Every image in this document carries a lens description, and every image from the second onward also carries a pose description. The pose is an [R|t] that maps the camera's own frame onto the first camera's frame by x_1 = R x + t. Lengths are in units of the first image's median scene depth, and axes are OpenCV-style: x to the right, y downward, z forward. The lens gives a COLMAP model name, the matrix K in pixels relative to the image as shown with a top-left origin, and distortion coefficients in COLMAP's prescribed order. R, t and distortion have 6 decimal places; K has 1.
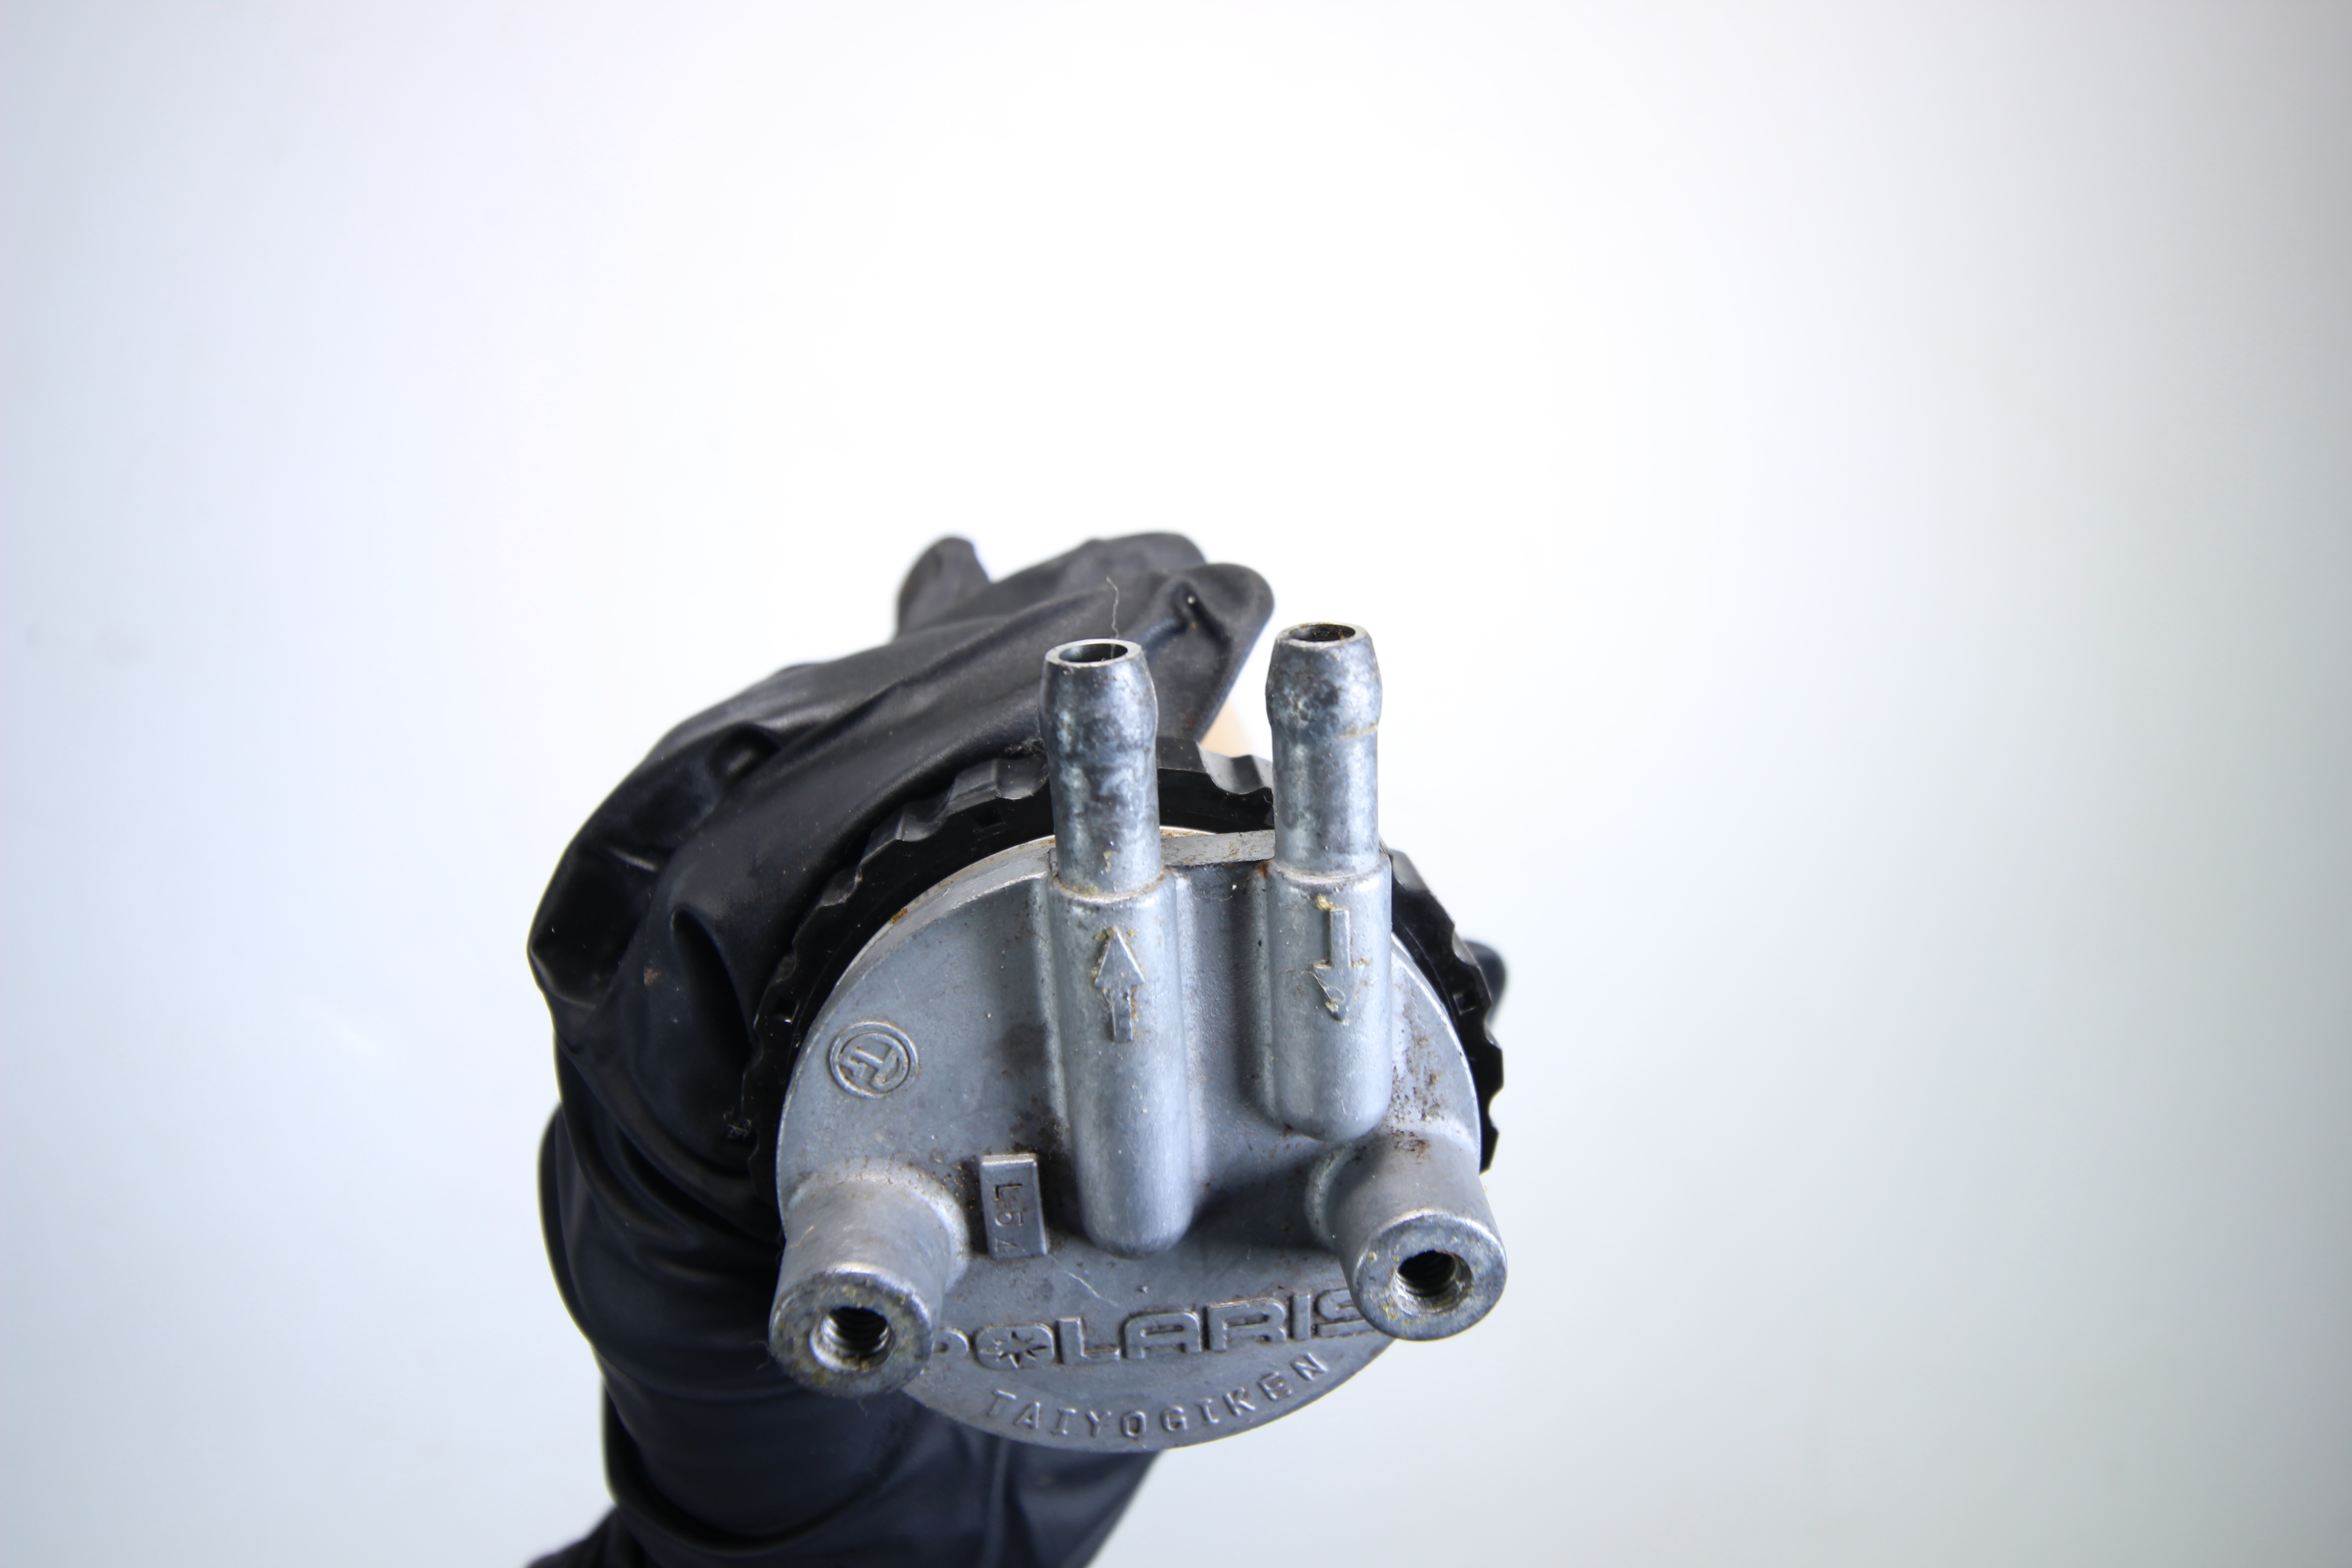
lens RADIAL K [[1504.3, 0, 1176.0], [0, 1504.3, 784.0], [0, 0, 1]] dist [0.001751, 0.000330]
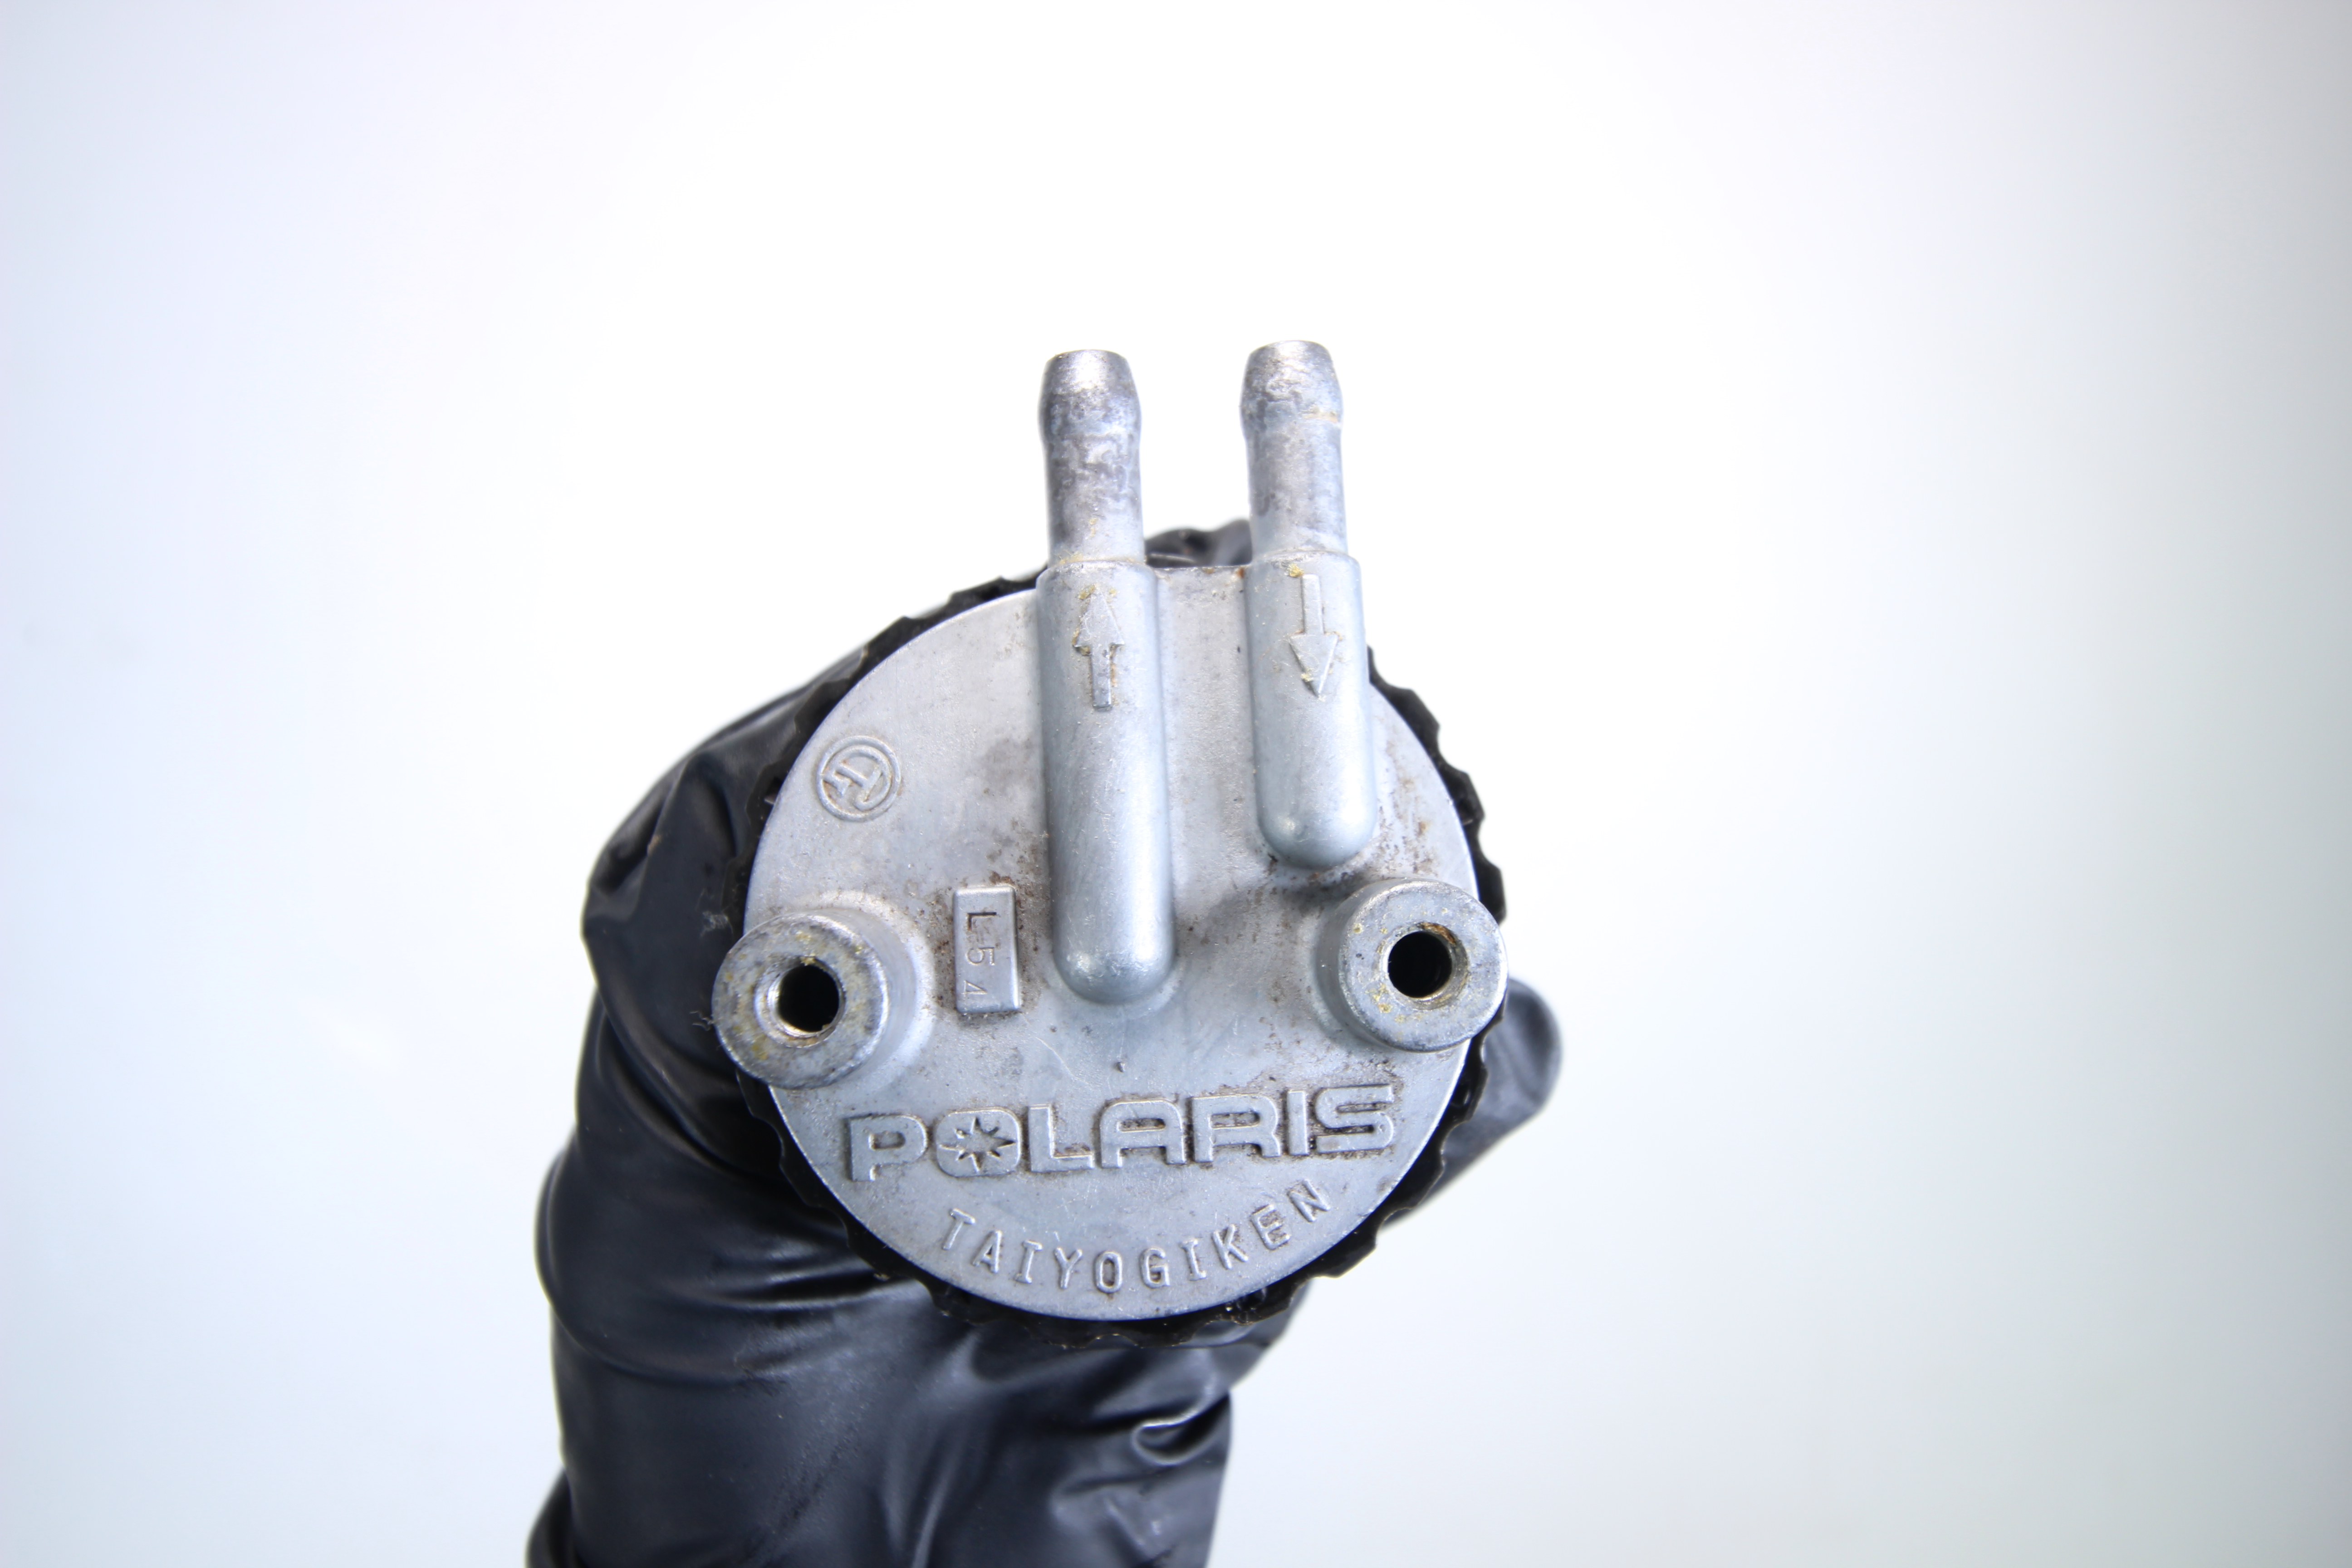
lens RADIAL K [[1503.8, 0, 1176.0], [0, 1503.8, 784.0], [0, 0, 1]] dist [0.001616, 0.000381]
pose [[0.998885, -0.000655, -0.047197, 0.054930], [-0.020605, 0.893551, -0.448489, 0.588953], [0.042466, 0.448962, 0.892541, 0.104343]]
